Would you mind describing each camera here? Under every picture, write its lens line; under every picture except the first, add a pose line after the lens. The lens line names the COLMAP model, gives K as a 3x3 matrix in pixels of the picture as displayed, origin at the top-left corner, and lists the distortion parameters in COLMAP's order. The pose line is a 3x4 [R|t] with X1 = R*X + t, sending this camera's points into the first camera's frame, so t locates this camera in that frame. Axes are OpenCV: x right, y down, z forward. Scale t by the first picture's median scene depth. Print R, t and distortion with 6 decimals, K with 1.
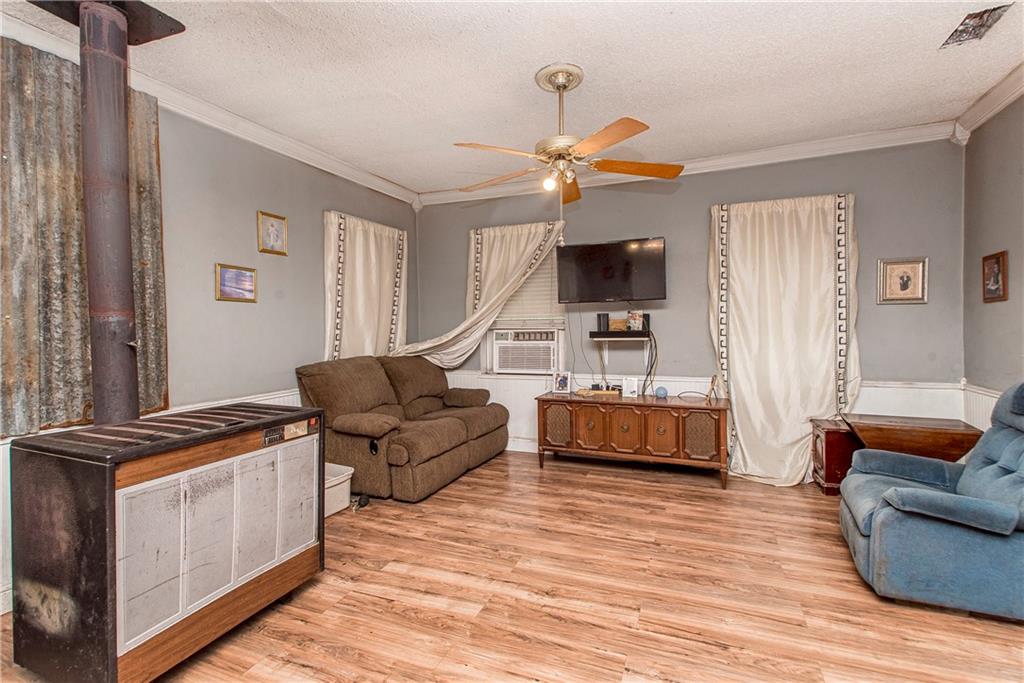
lens RADIAL K [[453.4, 0, 532.2], [0, 453.4, 334.6], [0, 0, 1]] dist [0.033731, -0.000059]
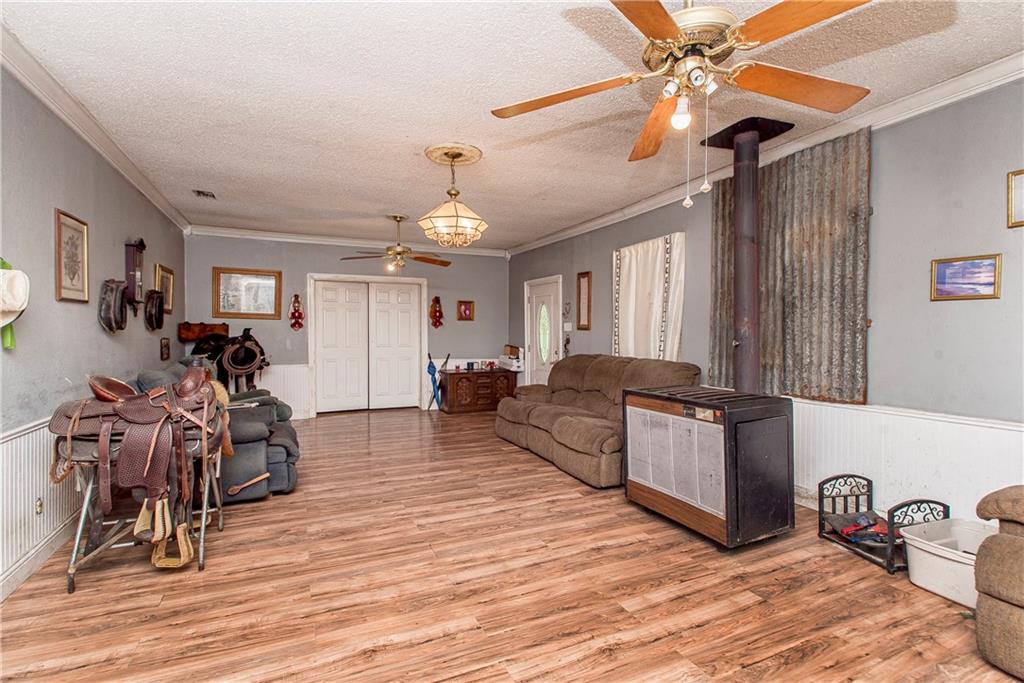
lens RADIAL K [[478.4, 0, 512.0], [0, 478.4, 341.5], [0, 0, 1]] dist [-0.000920, -0.000066]
pose [[-0.694596, 0.021845, -0.719068, 0.552817], [0.000987, 0.999567, 0.029413, -0.023878], [0.719399, 0.019720, -0.694317, 1.036948]]
